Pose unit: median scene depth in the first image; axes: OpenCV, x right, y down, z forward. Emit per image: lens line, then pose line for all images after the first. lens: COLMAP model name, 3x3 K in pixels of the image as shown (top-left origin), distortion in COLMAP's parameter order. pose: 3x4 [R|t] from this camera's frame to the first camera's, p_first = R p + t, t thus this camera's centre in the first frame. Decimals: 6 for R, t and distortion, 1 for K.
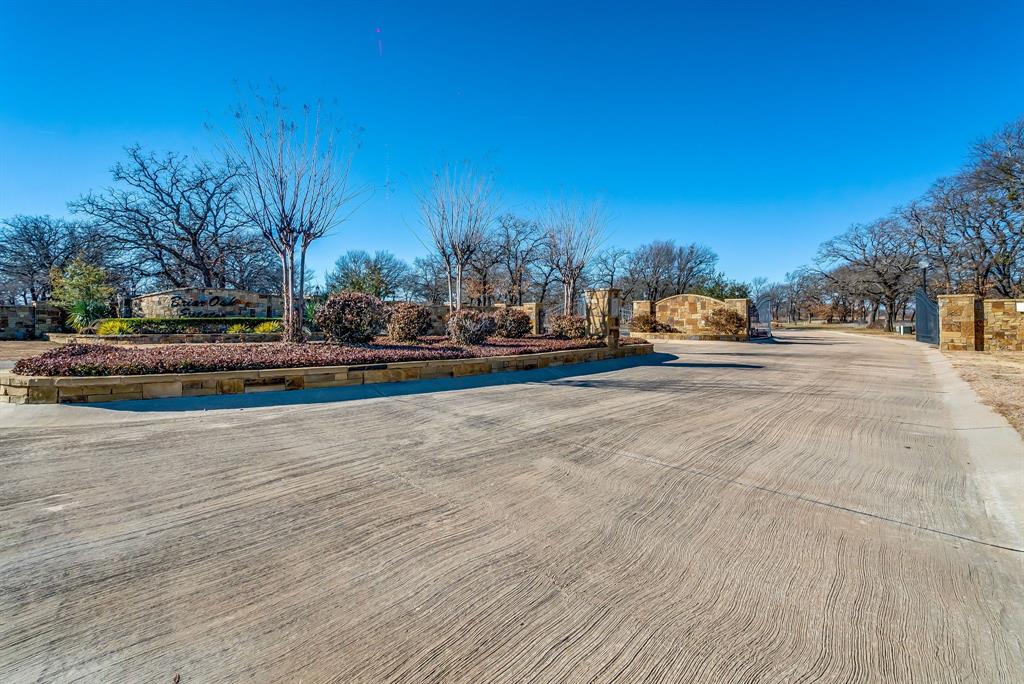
lens RADIAL K [[459.8, 0, 511.3], [0, 459.8, 309.4], [0, 0, 1]] dist [0.002010, 0.000394]
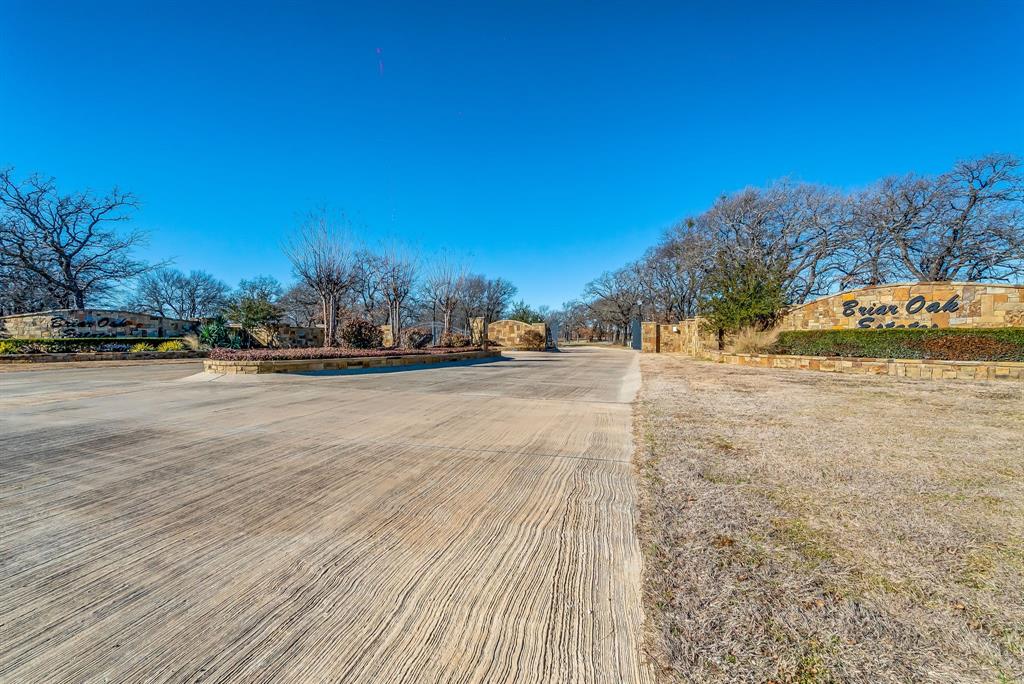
lens RADIAL K [[455.1, 0, 512.0], [0, 455.1, 342.0], [0, 0, 1]] dist [-0.000374, 0.000015]
pose [[0.908187, -0.010287, 0.418437, -0.217525], [0.001337, 0.999764, 0.021677, 0.005658], [-0.418562, -0.019128, 0.907987, -0.322546]]
